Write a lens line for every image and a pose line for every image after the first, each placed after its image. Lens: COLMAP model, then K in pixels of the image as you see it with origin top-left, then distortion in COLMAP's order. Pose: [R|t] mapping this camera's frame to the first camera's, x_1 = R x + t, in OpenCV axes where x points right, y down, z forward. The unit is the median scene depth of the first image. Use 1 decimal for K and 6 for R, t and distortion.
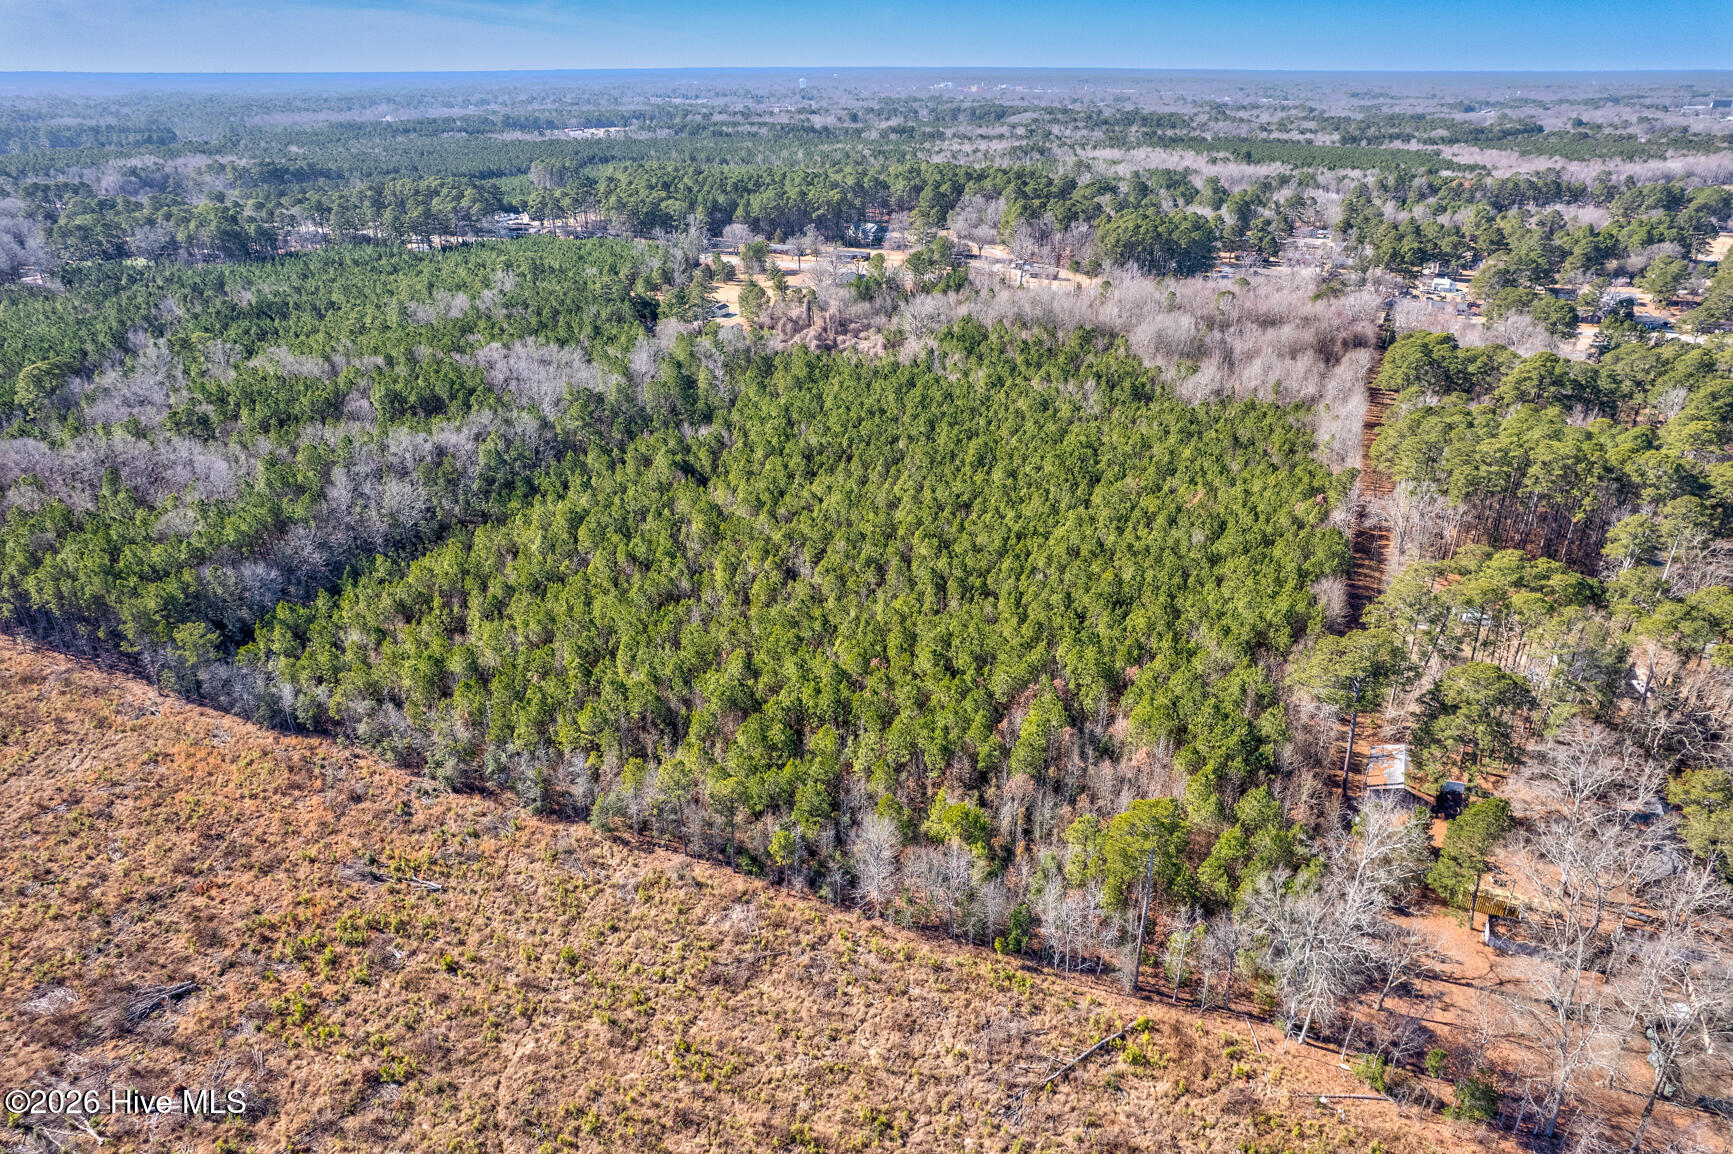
lens RADIAL K [[1120.1, 0, 872.8], [0, 1120.1, 574.8], [0, 0, 1]] dist [-0.090592, 0.086160]
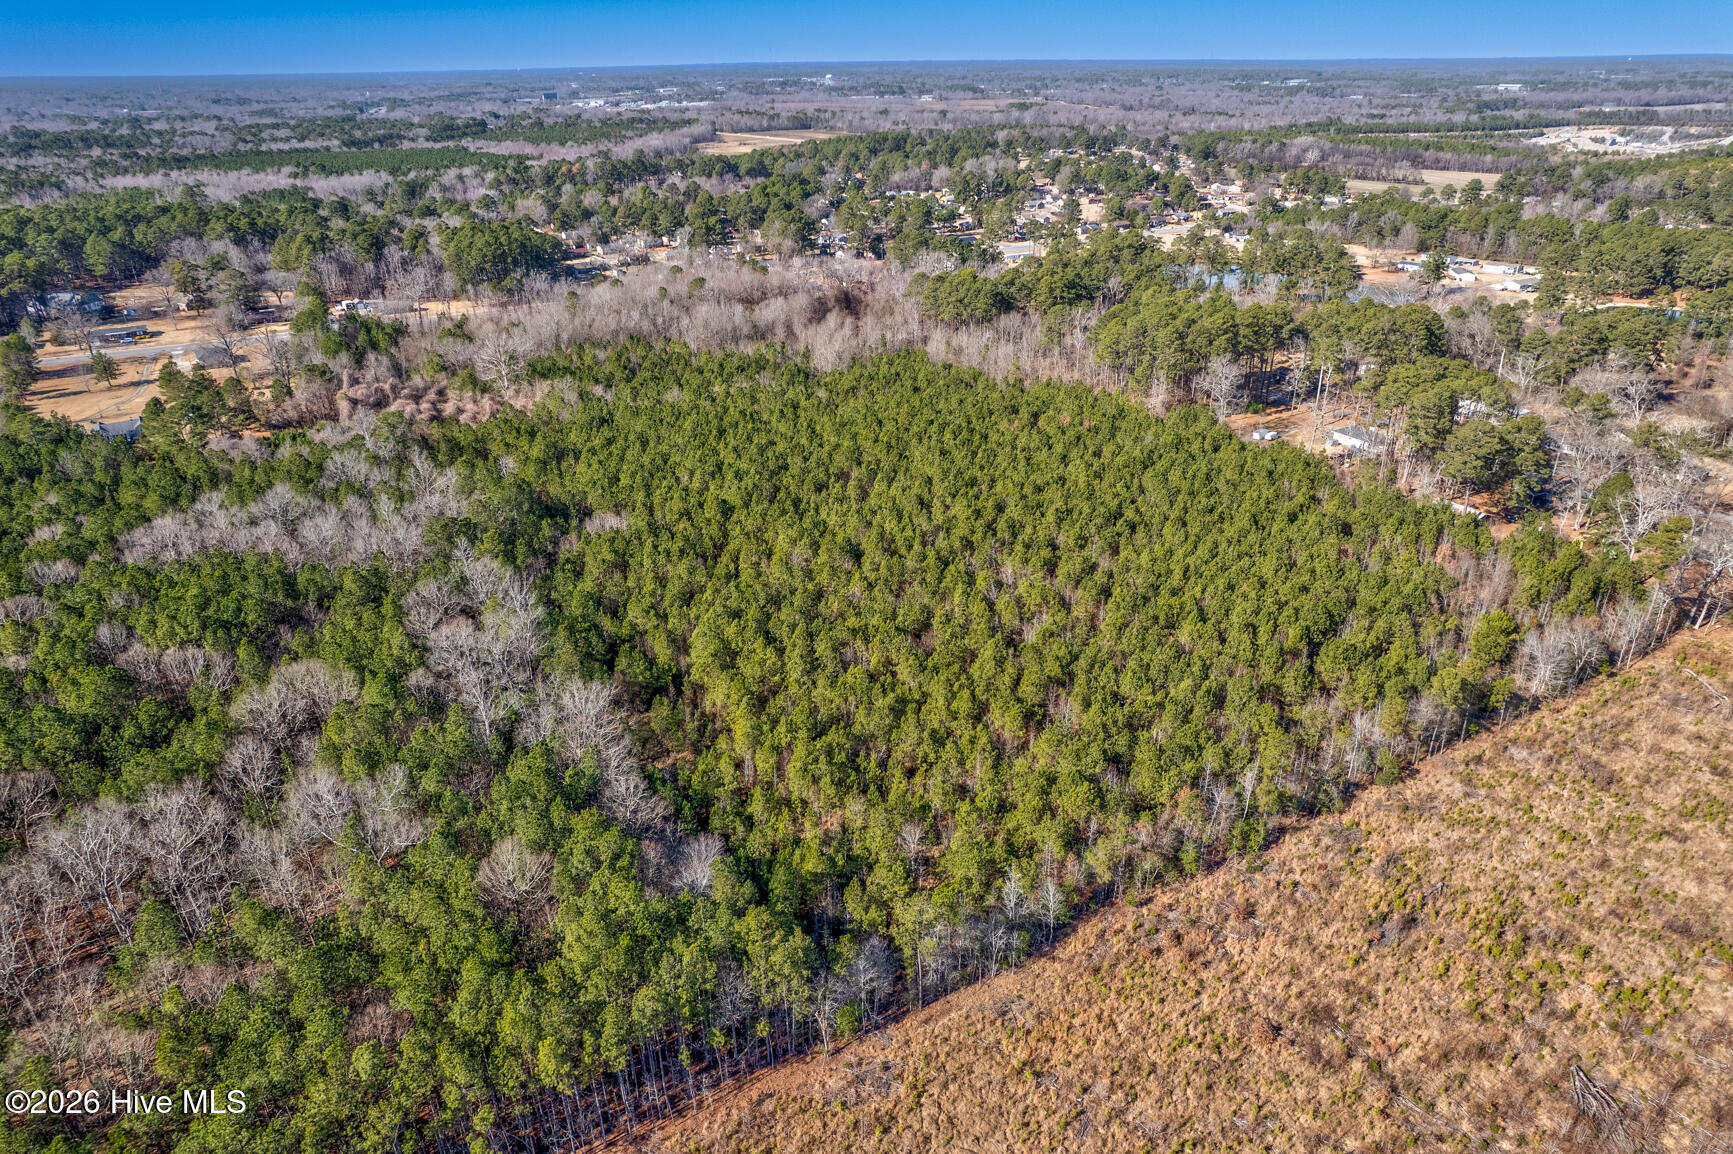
lens RADIAL K [[1120.1, 0, 872.8], [0, 1120.1, 574.8], [0, 0, 1]] dist [-0.090592, 0.086160]
pose [[0.582773, -0.351106, 0.732871, -0.653523], [0.352680, 0.921763, 0.161153, -0.156625], [-0.732115, 0.164553, 0.661006, 0.333201]]
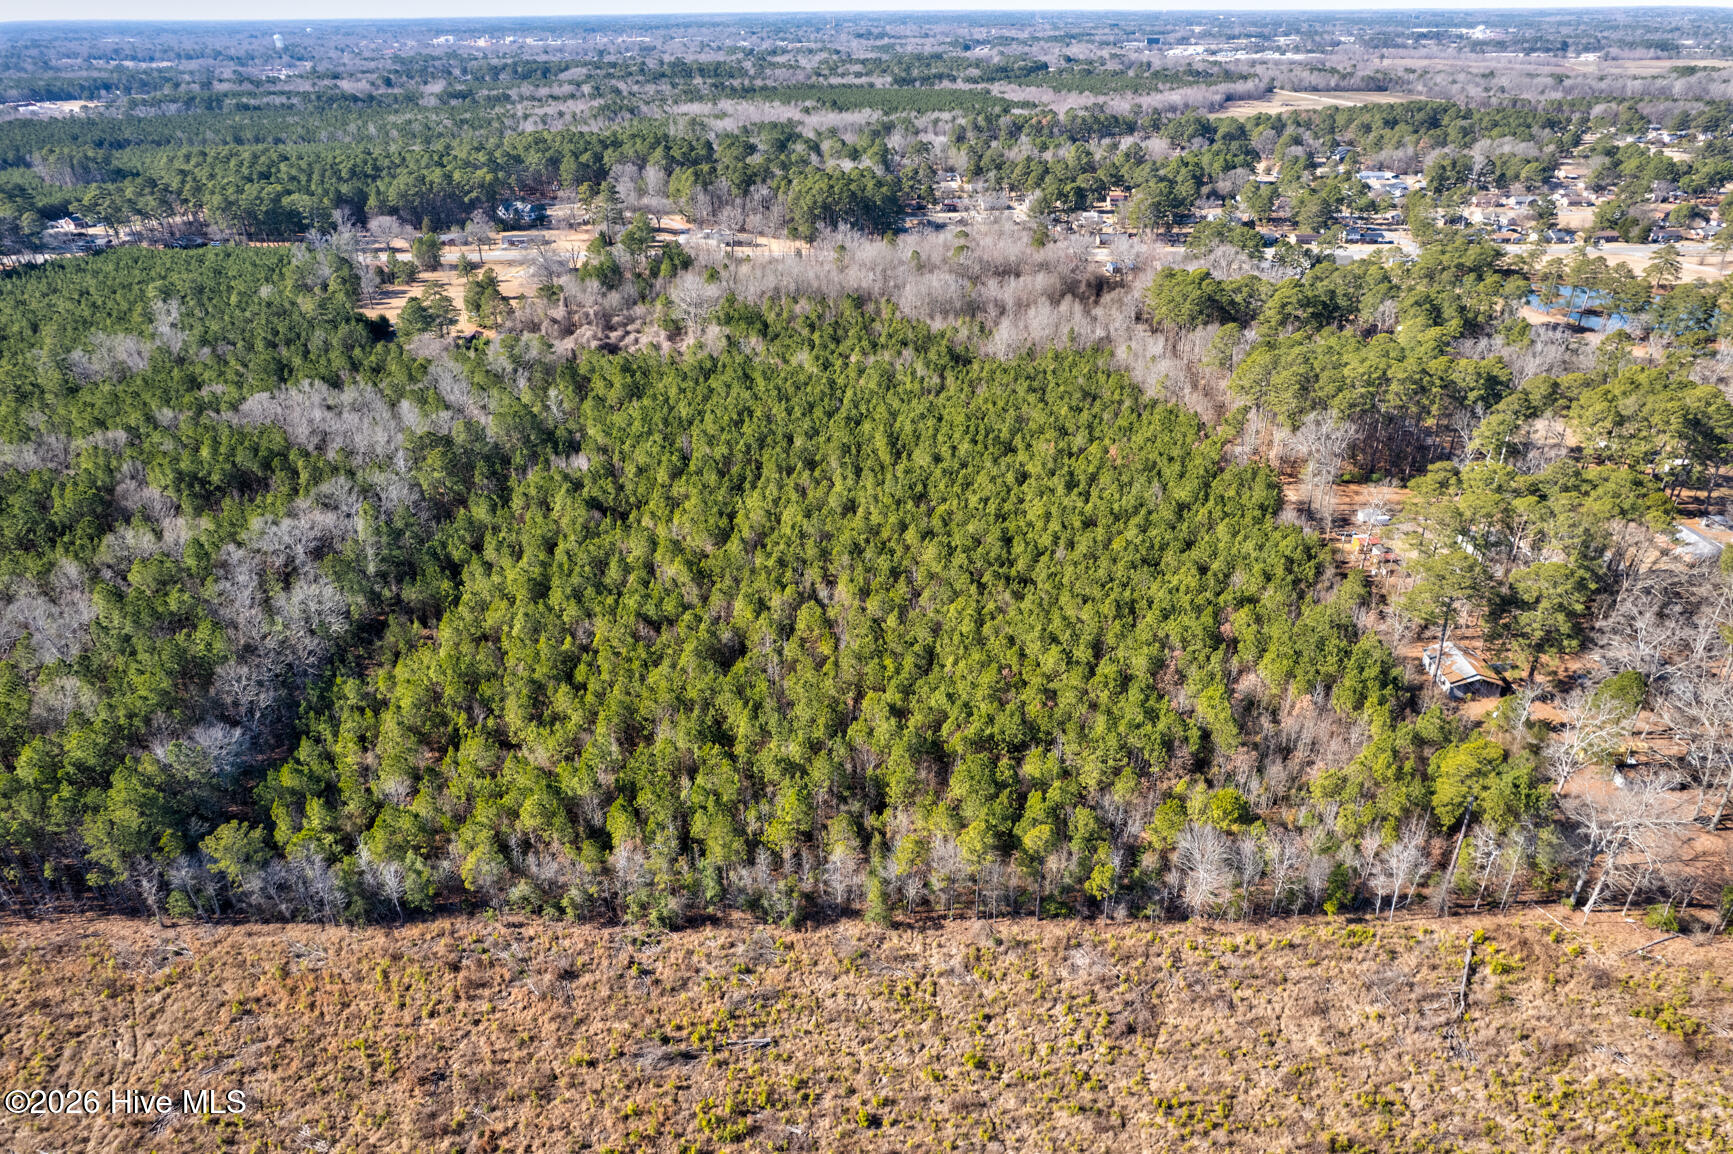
lens RADIAL K [[1120.1, 0, 872.8], [0, 1120.1, 574.8], [0, 0, 1]] dist [-0.090592, 0.086160]
pose [[0.914026, -0.191933, 0.357378, -0.276559], [0.176943, 0.981396, 0.074520, -0.064127], [-0.365032, -0.004878, 0.930982, 0.077028]]
